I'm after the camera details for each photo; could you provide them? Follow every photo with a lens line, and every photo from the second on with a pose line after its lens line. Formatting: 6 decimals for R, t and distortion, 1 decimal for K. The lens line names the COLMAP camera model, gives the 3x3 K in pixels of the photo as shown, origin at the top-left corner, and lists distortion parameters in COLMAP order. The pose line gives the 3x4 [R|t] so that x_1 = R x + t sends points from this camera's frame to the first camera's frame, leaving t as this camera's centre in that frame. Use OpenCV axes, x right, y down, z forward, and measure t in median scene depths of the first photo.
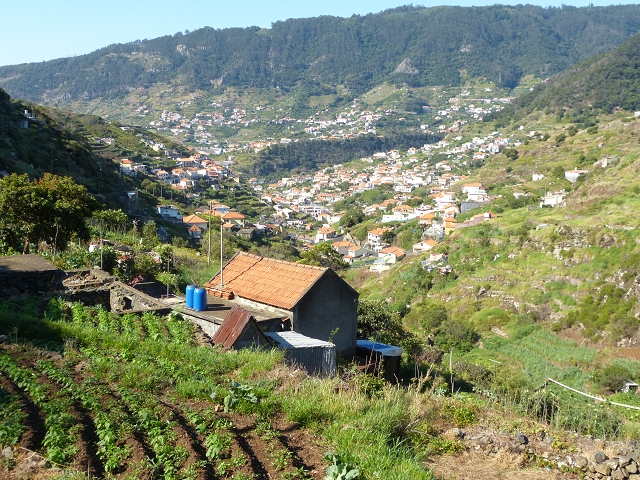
lens RADIAL K [[1061.3, 0, 320.7], [0, 1061.3, 241.0], [0, 0, 1]] dist [0.126340, 0.000000]
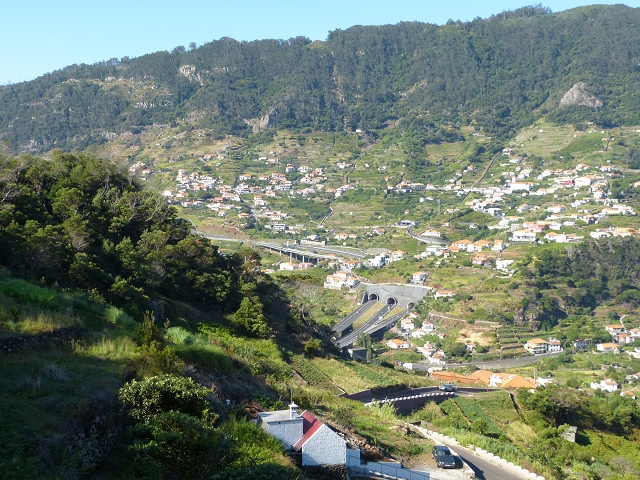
lens RADIAL K [[1061.3, 0, 319.6], [0, 1061.3, 239.7], [0, 0, 1]] dist [0.126340, 0.000000]
pose [[0.994968, -0.011925, 0.099478, -0.123571], [0.016923, 0.998628, -0.049558, -0.051937], [-0.098750, 0.050992, 0.993805, 0.397548]]
